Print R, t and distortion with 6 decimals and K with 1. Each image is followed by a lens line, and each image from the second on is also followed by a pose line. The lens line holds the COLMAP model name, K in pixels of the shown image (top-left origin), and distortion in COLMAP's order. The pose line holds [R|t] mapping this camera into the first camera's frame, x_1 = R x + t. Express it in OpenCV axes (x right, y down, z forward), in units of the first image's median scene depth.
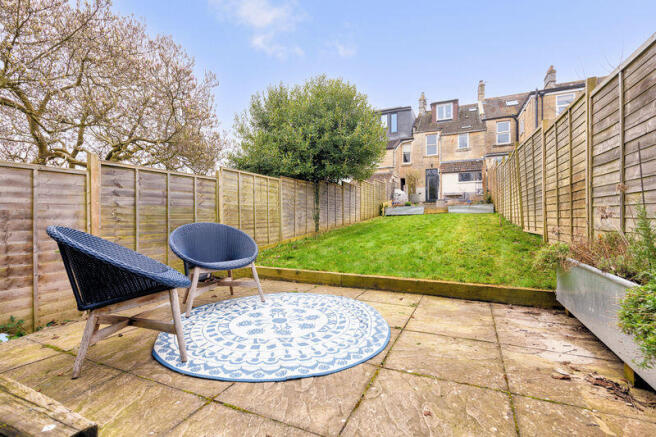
lens RADIAL K [[301.9, 0, 327.3], [0, 301.9, 217.2], [0, 0, 1]] dist [-0.000074, 0.000075]
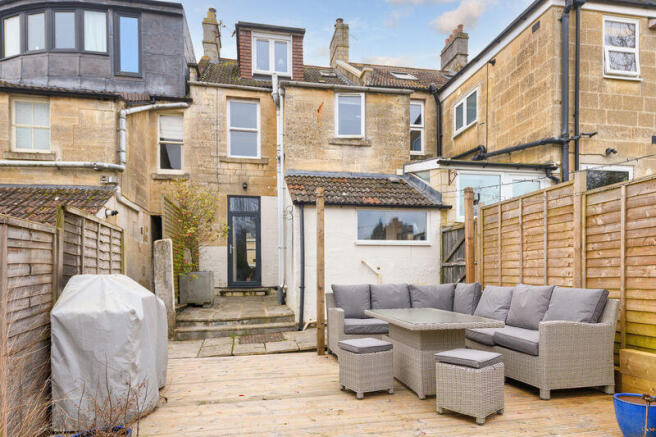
lens RADIAL K [[409.4, 0, 340.6], [0, 409.4, 270.0], [0, 0, 1]] dist [0.029226, 0.000229]
pose [[0.800787, 0.009823, 0.598869, 0.144750], [-0.001294, 0.999892, -0.014671, -0.063759], [-0.598948, 0.010974, 0.800712, 0.531797]]
